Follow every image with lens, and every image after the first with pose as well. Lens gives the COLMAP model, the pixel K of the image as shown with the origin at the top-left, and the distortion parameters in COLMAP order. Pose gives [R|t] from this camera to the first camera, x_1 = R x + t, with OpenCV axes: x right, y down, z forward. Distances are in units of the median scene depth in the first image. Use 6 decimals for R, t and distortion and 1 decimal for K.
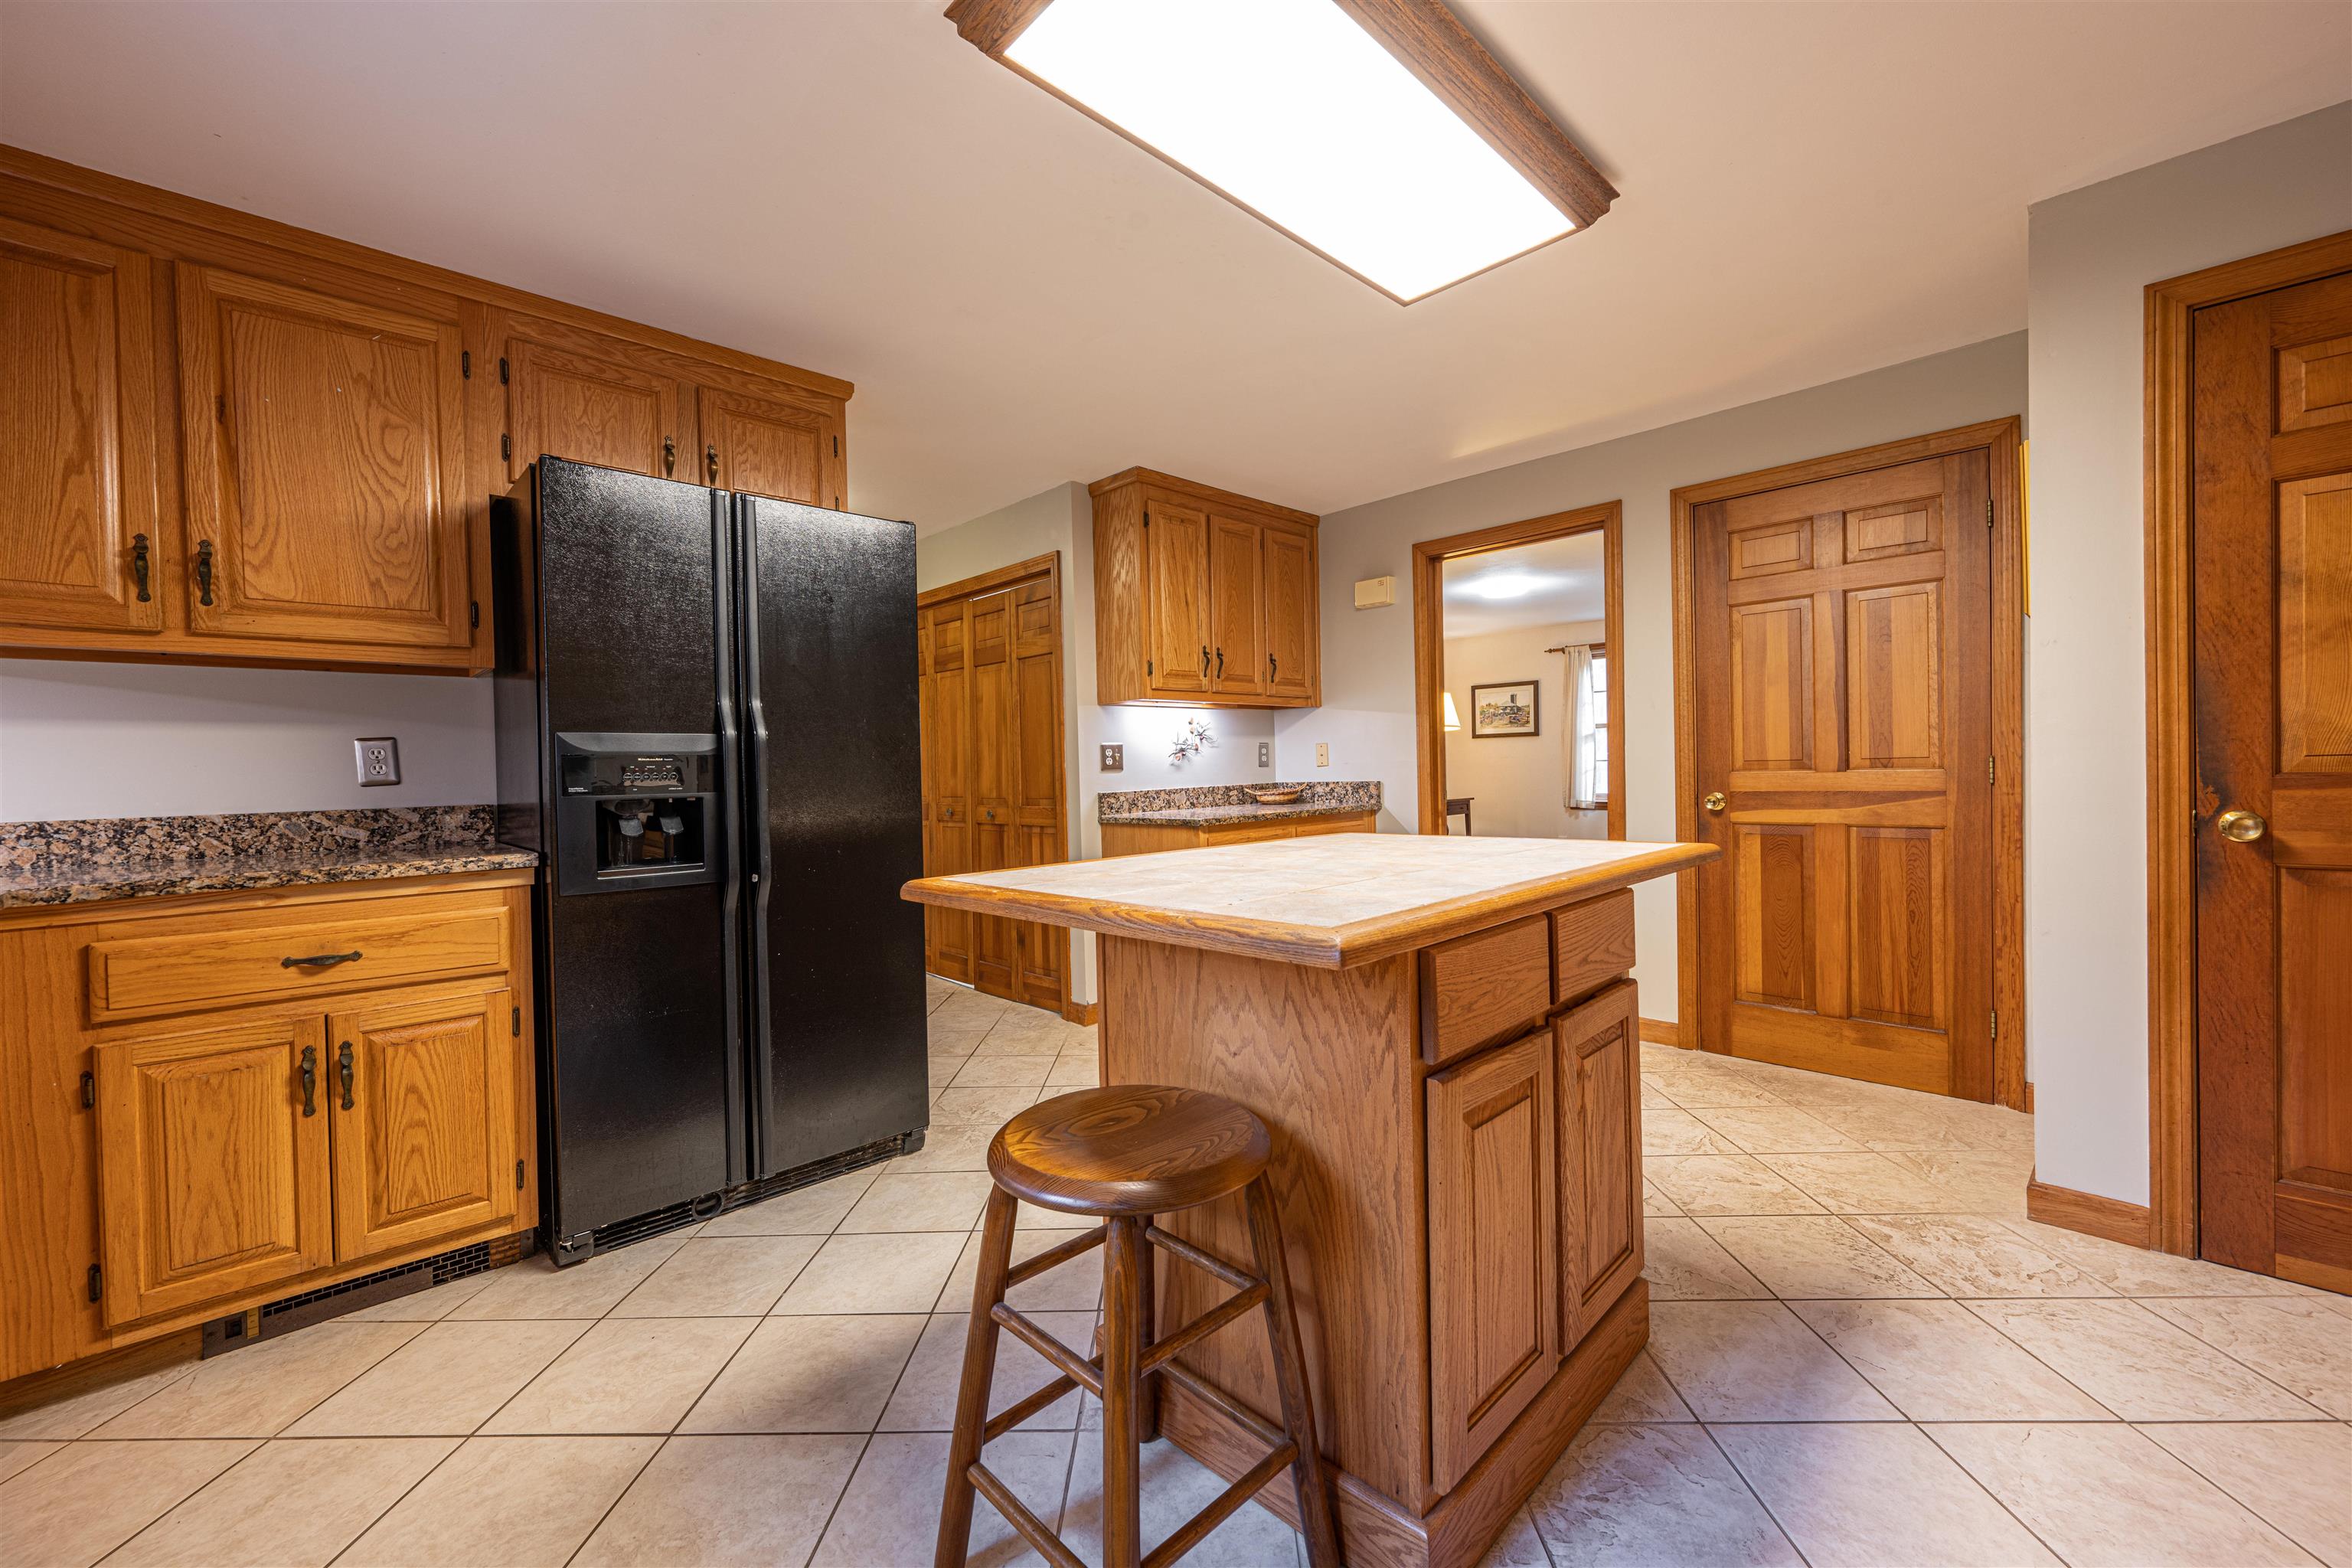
lens RADIAL K [[923.0, 0, 1181.1], [0, 923.0, 782.5], [0, 0, 1]] dist [-0.001739, 0.000271]
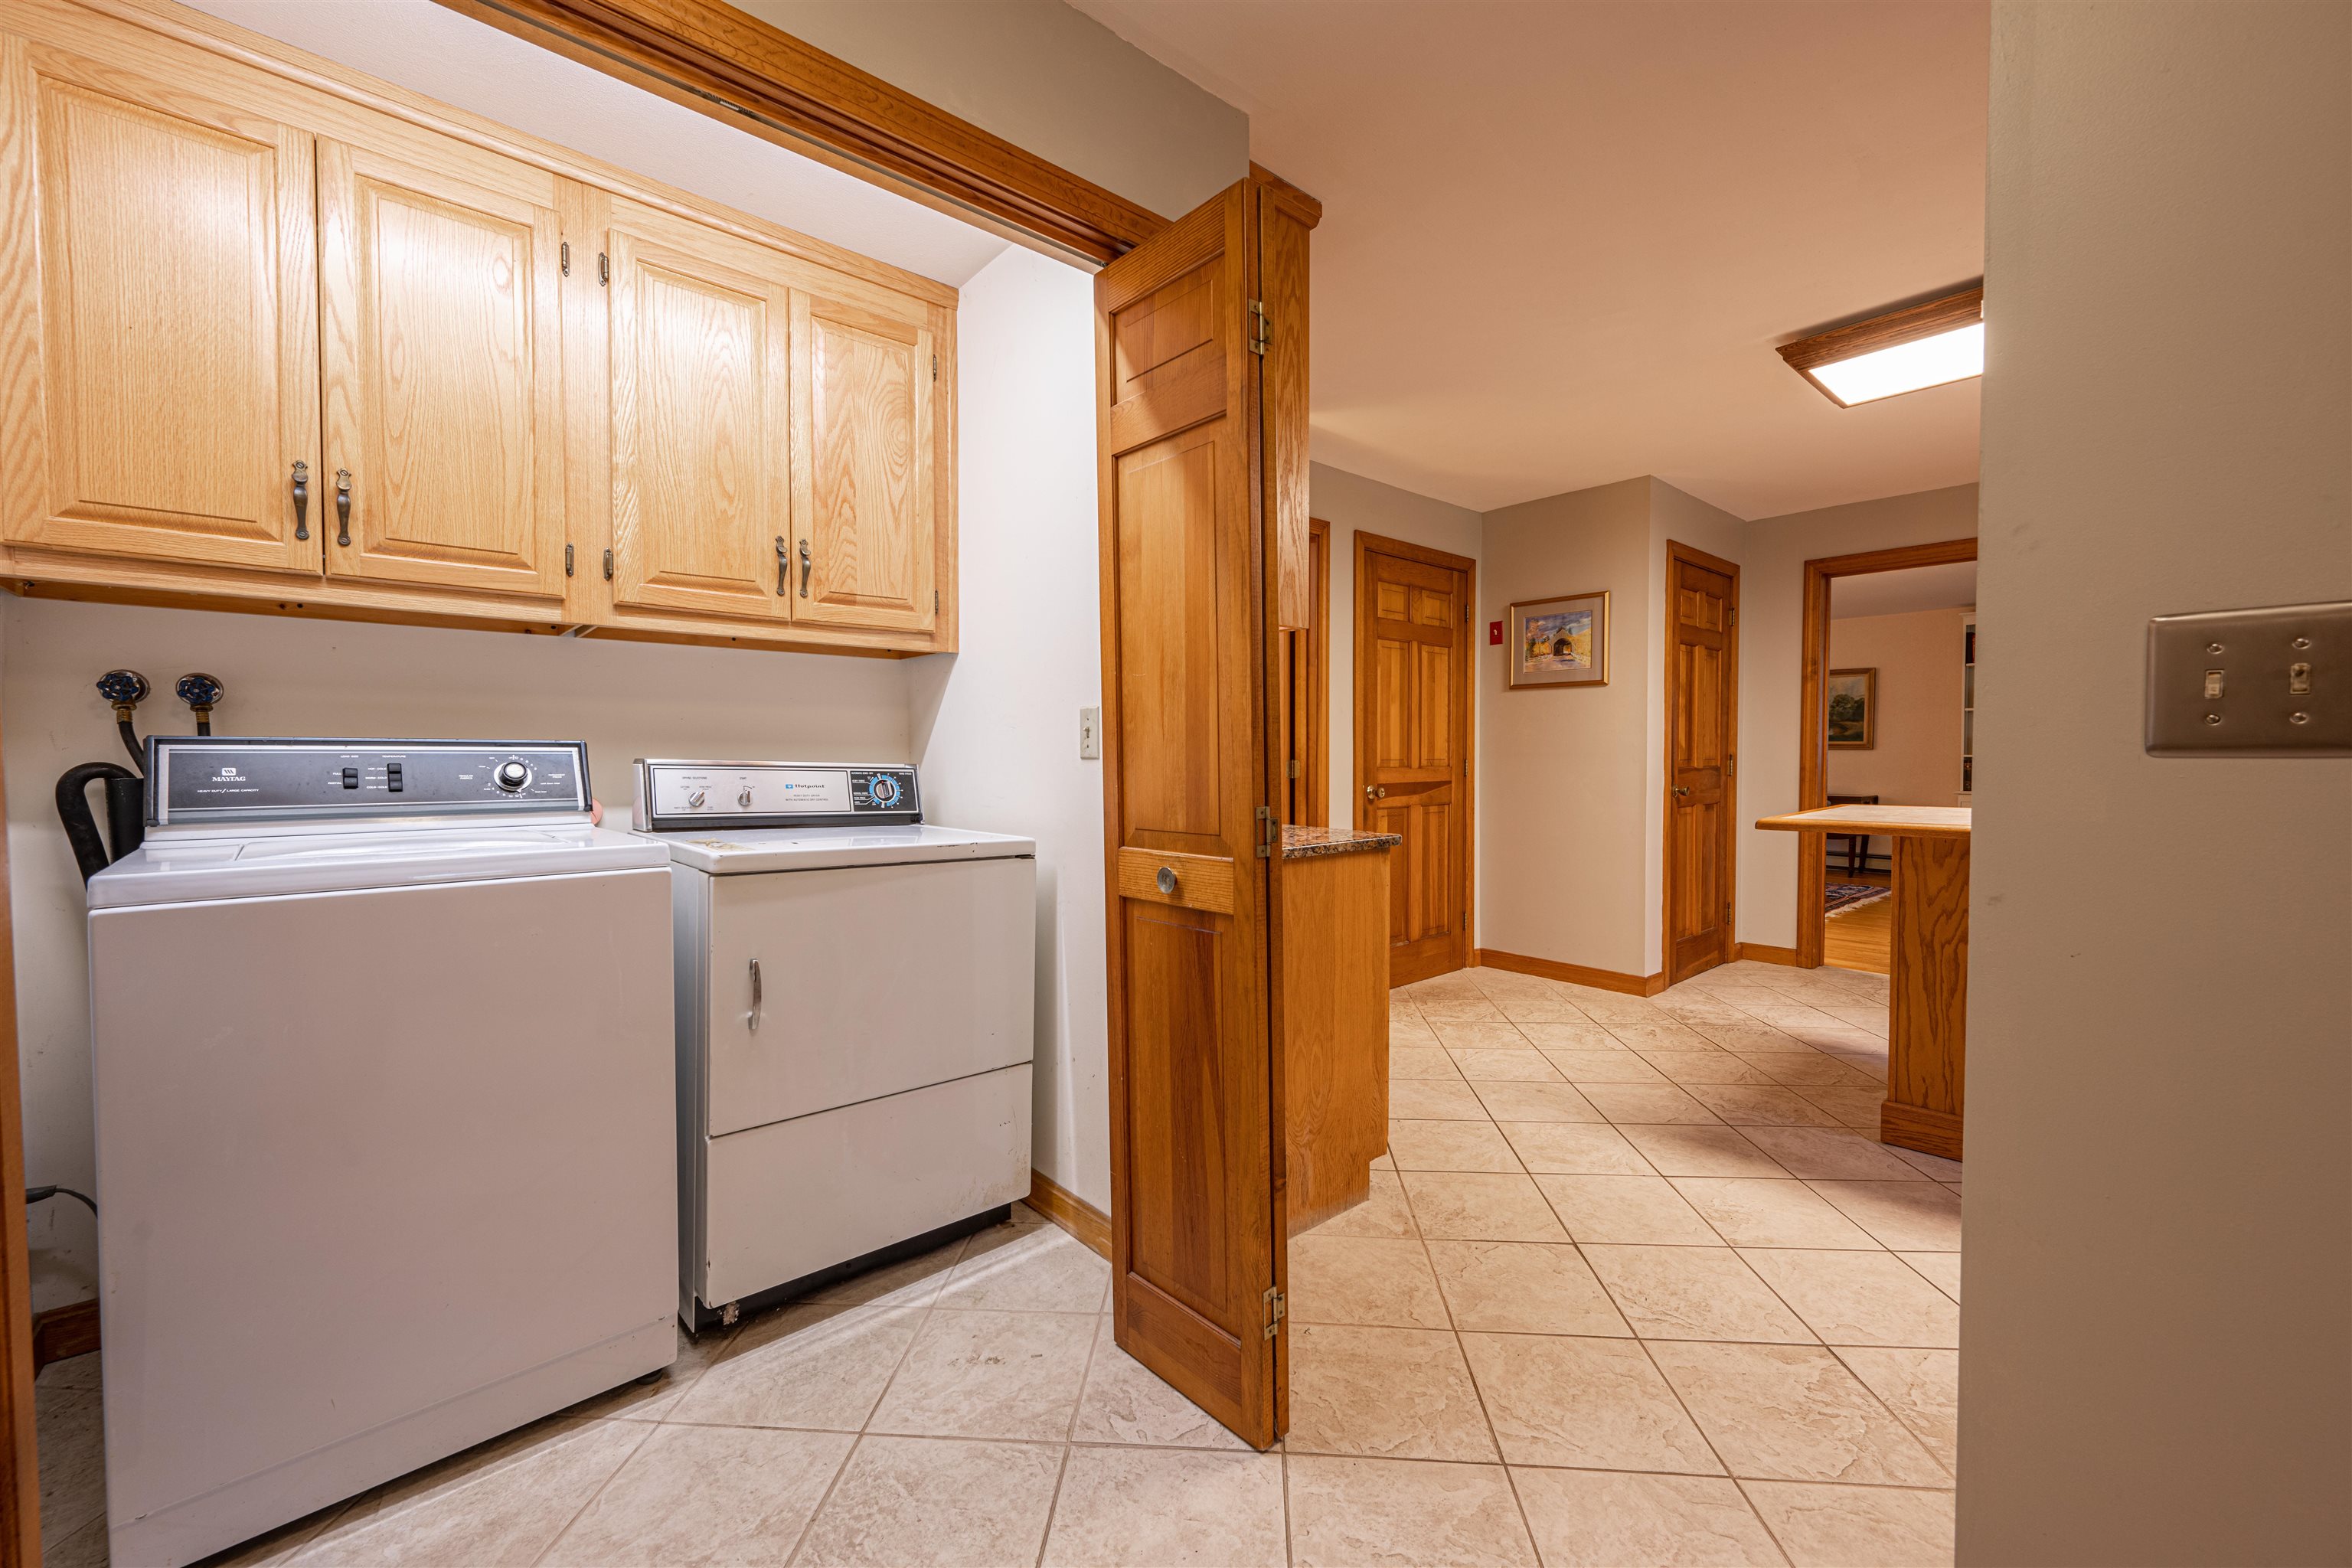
lens RADIAL K [[921.5, 0, 1181.2], [0, 921.5, 785.5], [0, 0, 1]] dist [-0.000382, 0.000059]
pose [[0.050211, -0.008123, 0.998706, -0.752401], [0.018401, 0.999805, 0.007207, -0.002624], [-0.998569, 0.018015, 0.050350, 1.331577]]
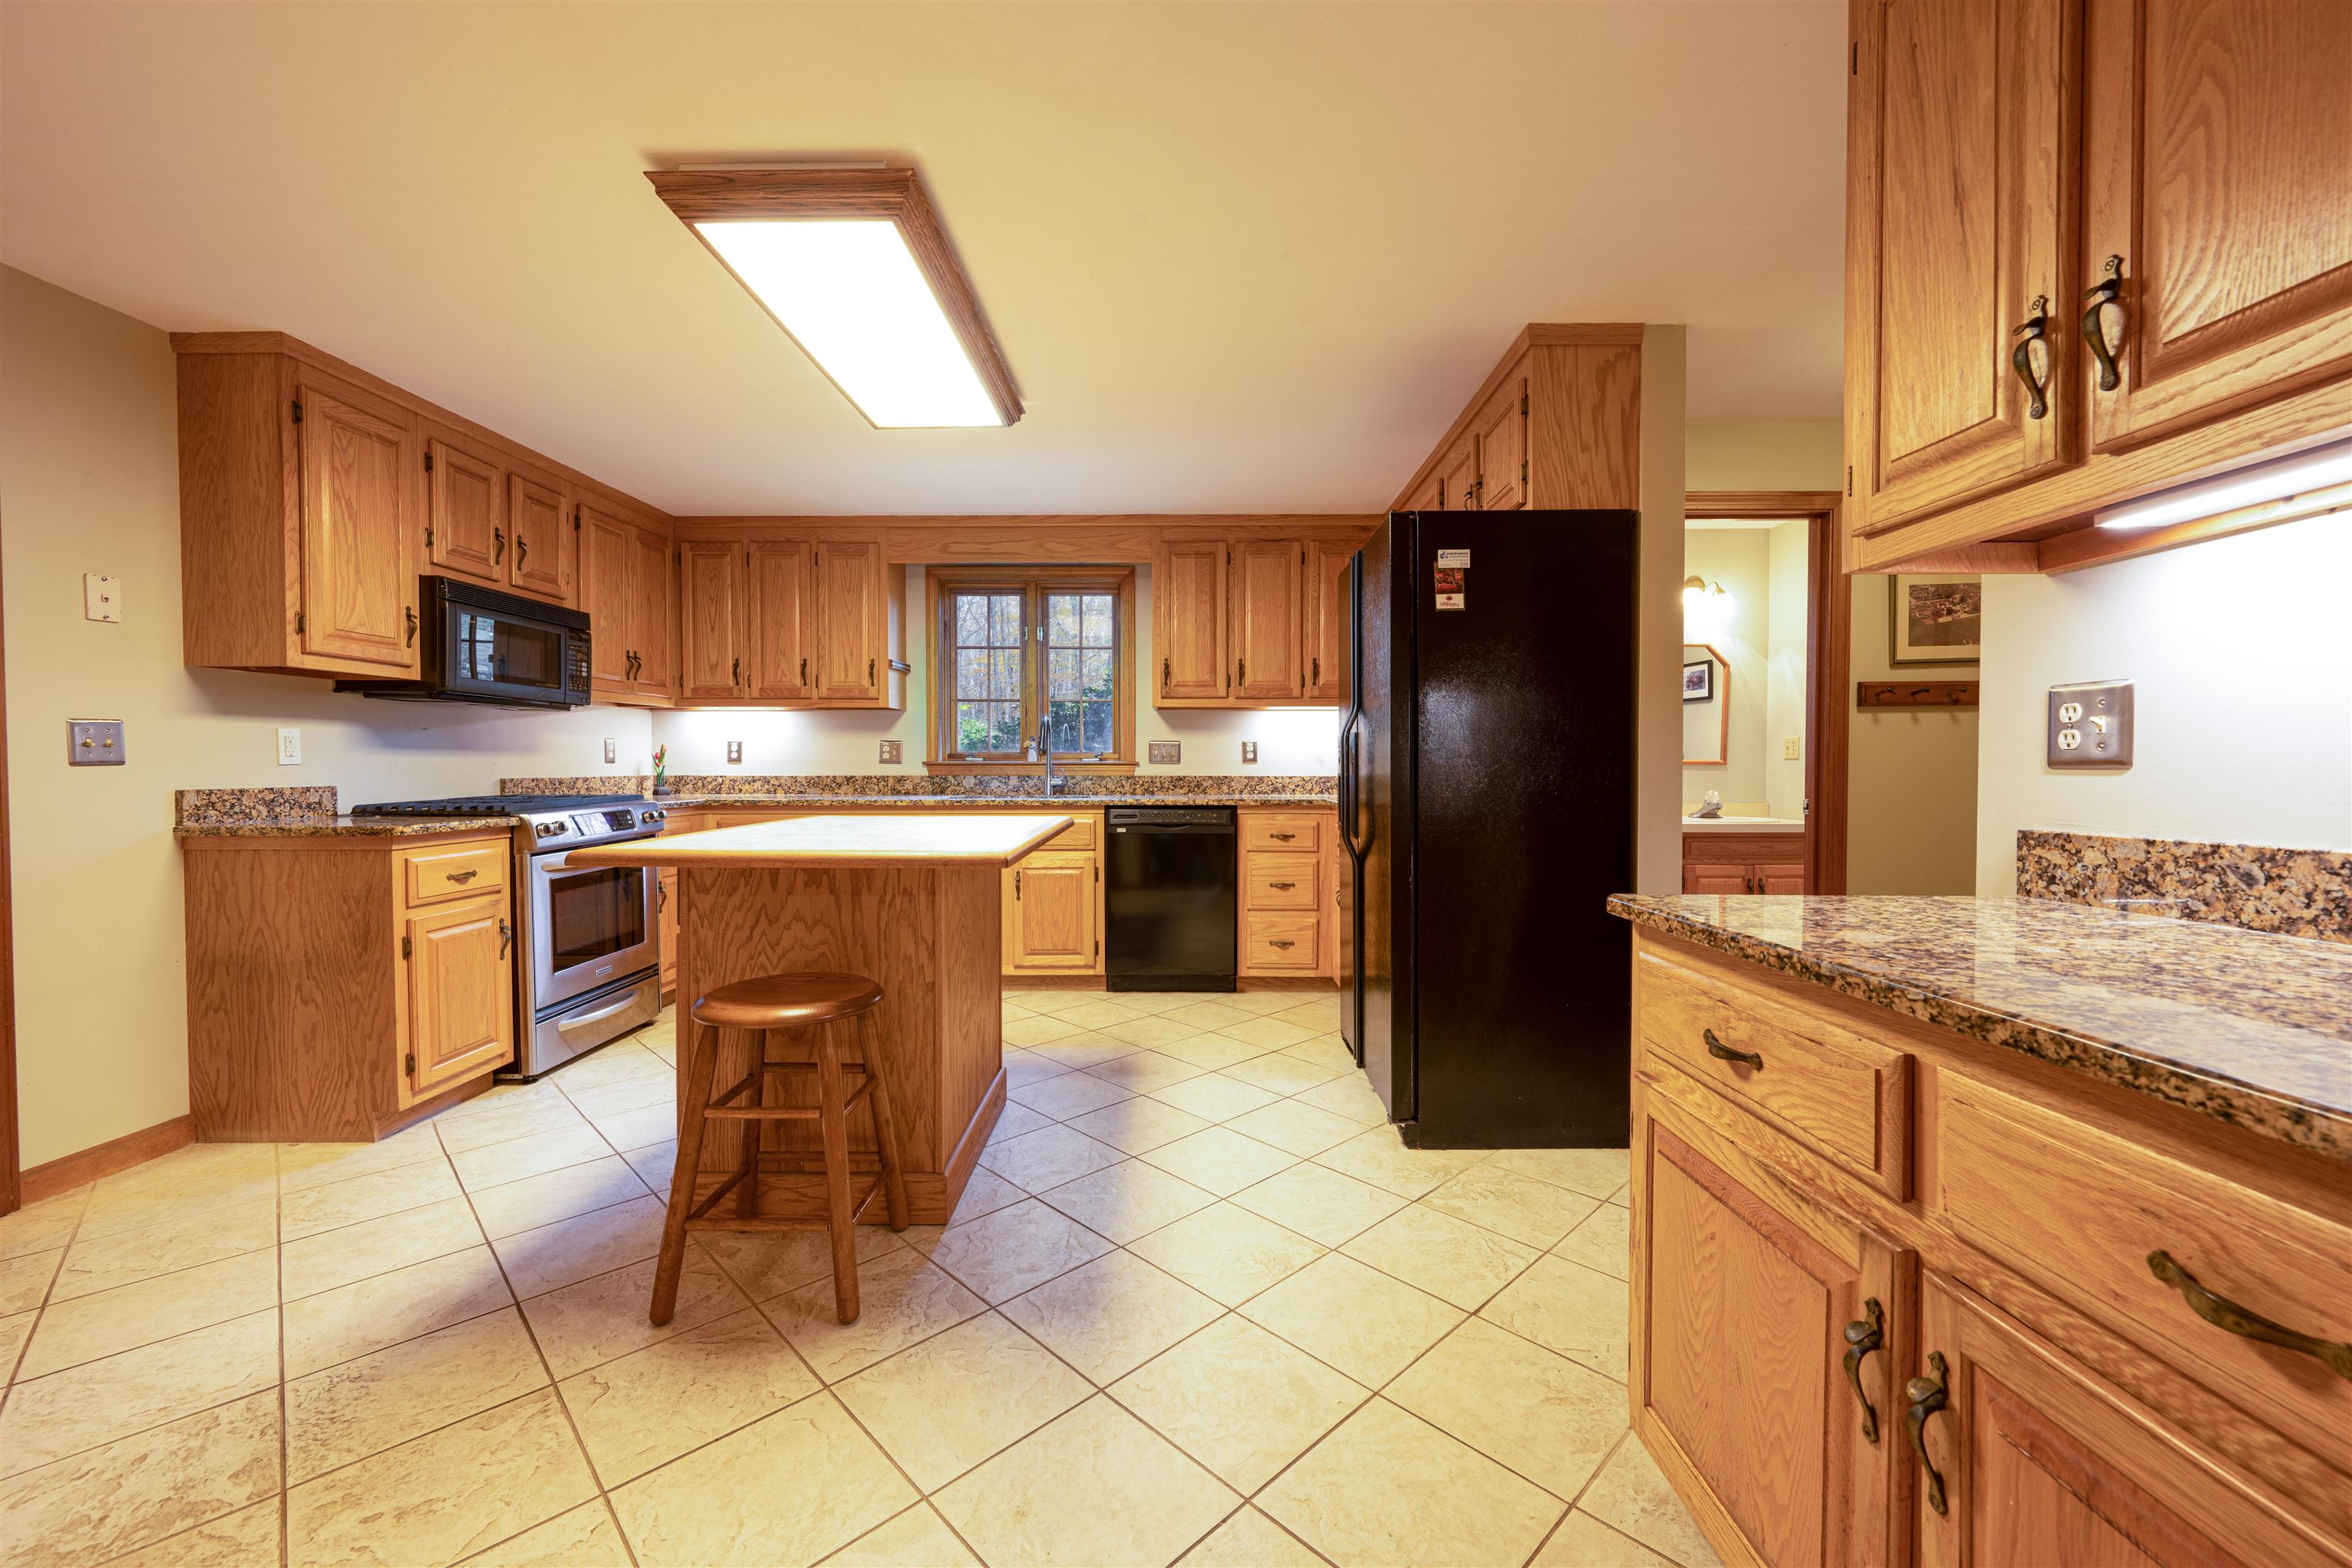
lens RADIAL K [[923.0, 0, 1181.1], [0, 923.0, 782.5], [0, 0, 1]] dist [-0.001739, 0.000271]
pose [[-0.698513, 0.038319, -0.714571, 0.516284], [0.005443, 0.998821, 0.048242, -0.033853], [0.715577, 0.029808, -0.697898, 1.357702]]
